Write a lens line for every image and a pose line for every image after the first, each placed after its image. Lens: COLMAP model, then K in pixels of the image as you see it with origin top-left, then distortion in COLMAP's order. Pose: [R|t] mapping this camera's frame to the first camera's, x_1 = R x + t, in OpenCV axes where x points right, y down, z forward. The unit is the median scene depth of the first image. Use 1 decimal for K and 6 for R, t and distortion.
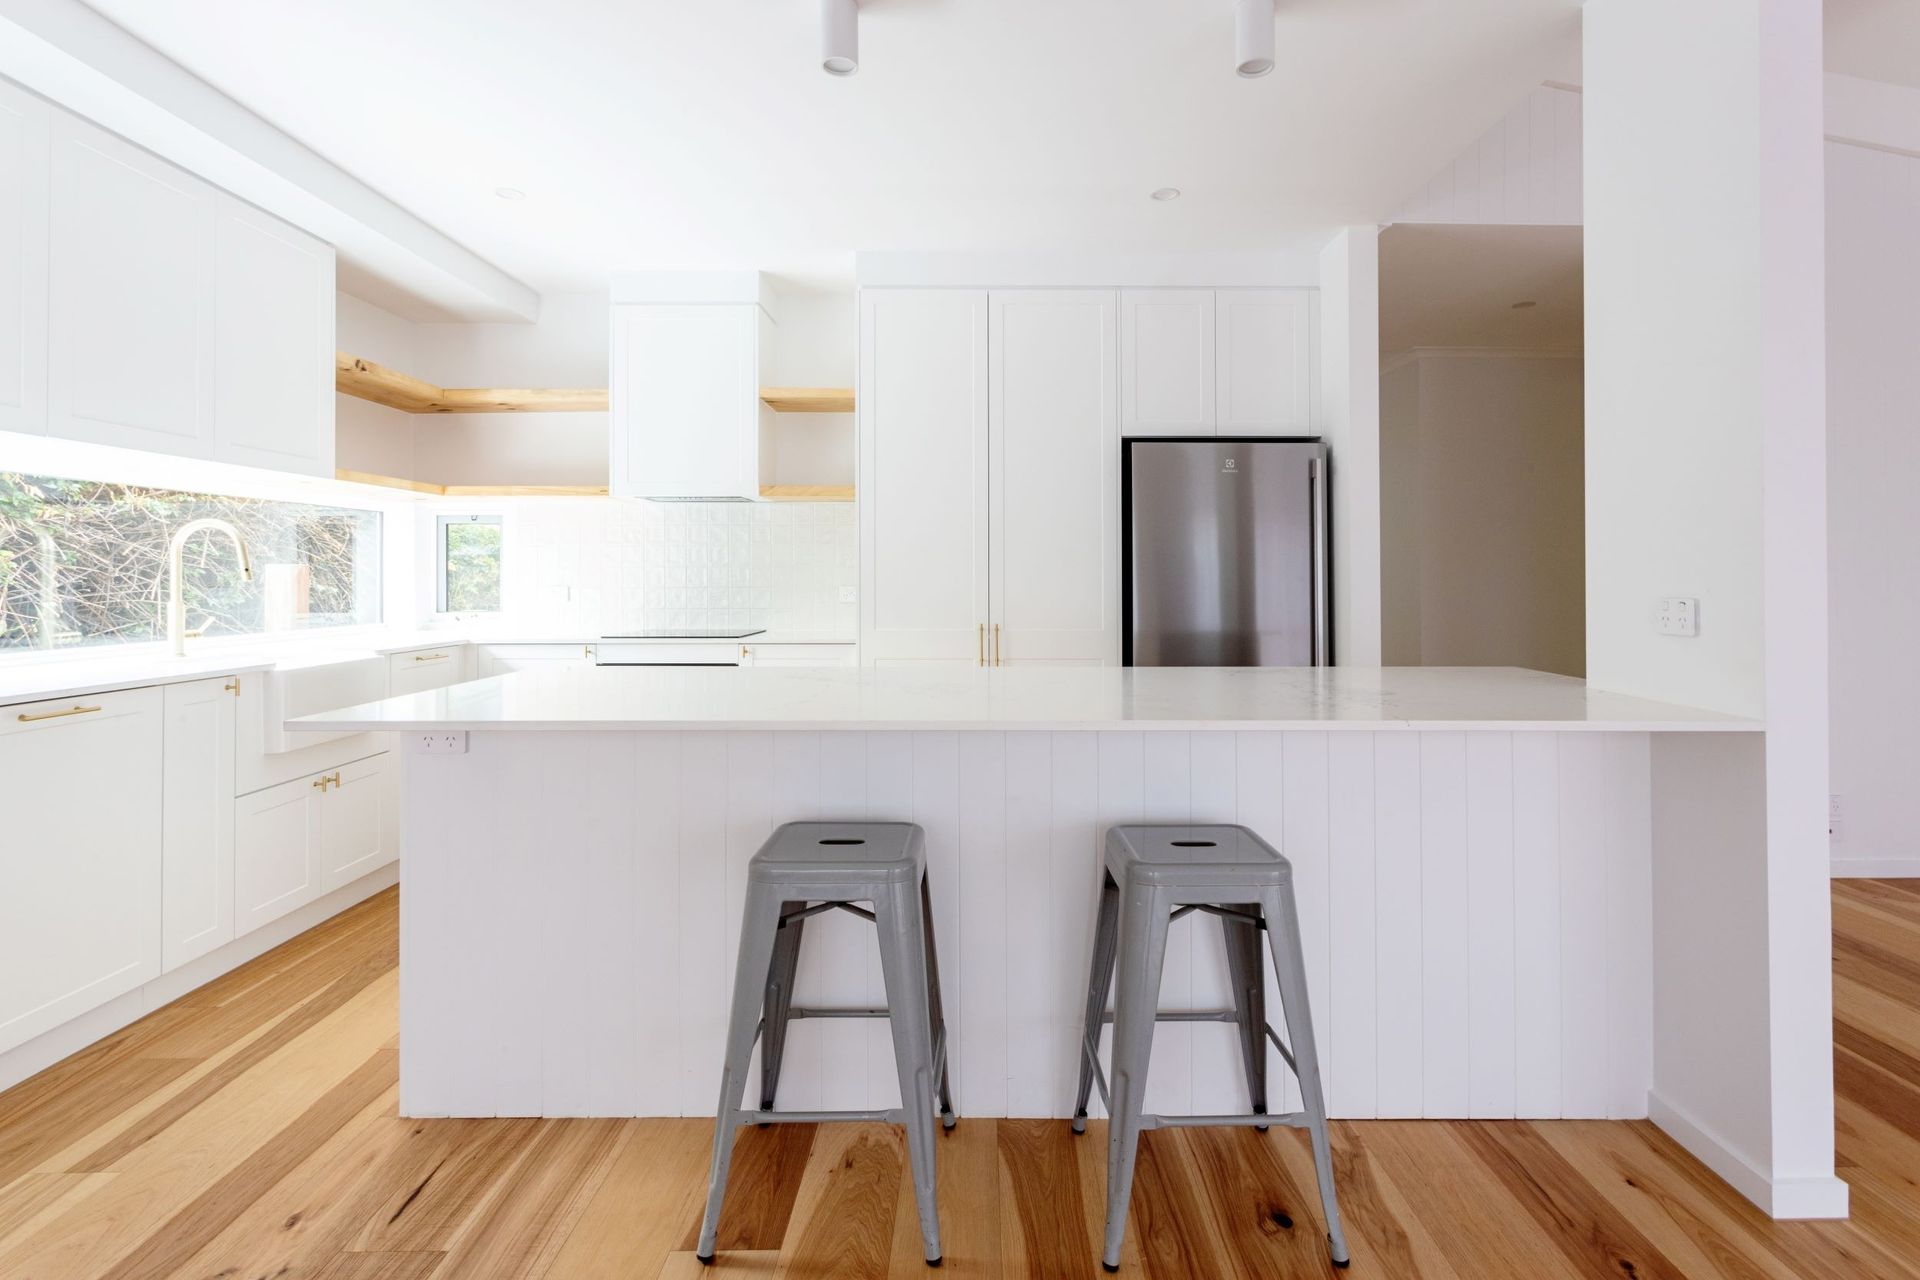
lens RADIAL K [[917.6, 0, 982.8], [0, 917.6, 566.4], [0, 0, 1]] dist [0.003399, 0.000540]
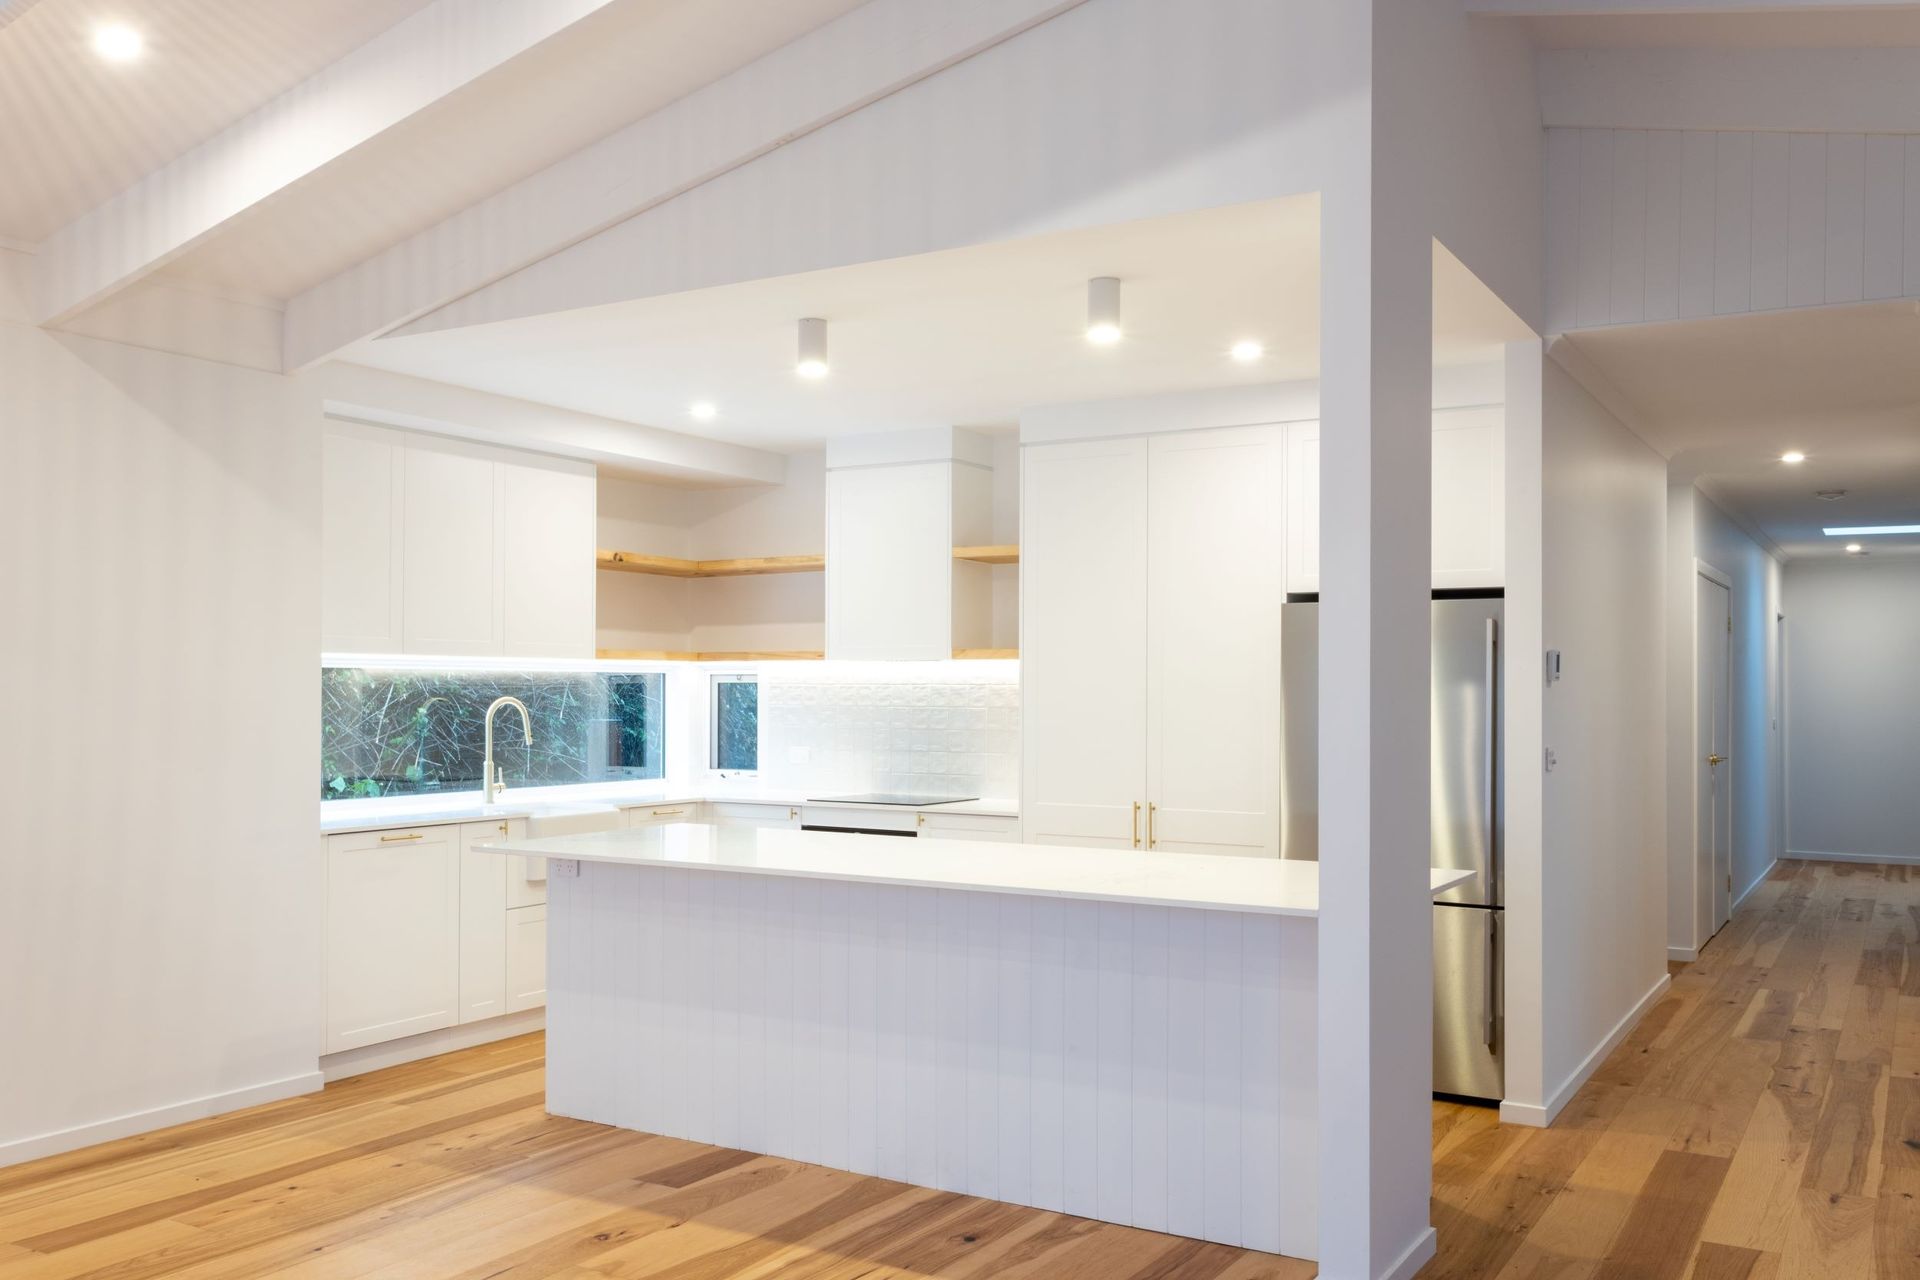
lens RADIAL K [[1621.7, 0, 961.2], [0, 1621.7, 684.3], [0, 0, 1]] dist [0.013738, -0.011322]
pose [[0.857035, 0.001443, -0.515257, 0.819638], [0.000849, 0.999991, 0.004212, -0.074283], [0.515258, -0.004047, 0.857025, -0.578620]]
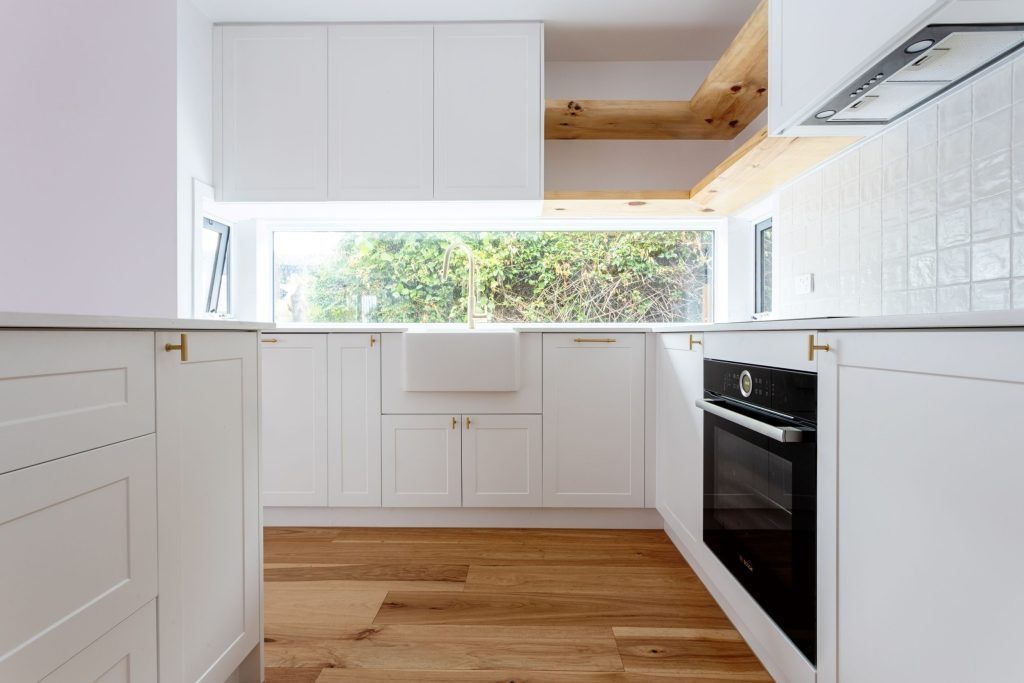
lens RADIAL K [[475.4, 0, 512.0], [0, 475.4, 341.5], [0, 0, 1]] dist [-0.001032, -0.000069]
pose [[-0.016770, 0.013270, -0.999771, -0.028170], [0.009470, 0.999869, 0.013112, 0.102680], [0.999815, -0.009248, -0.016894, 1.021088]]
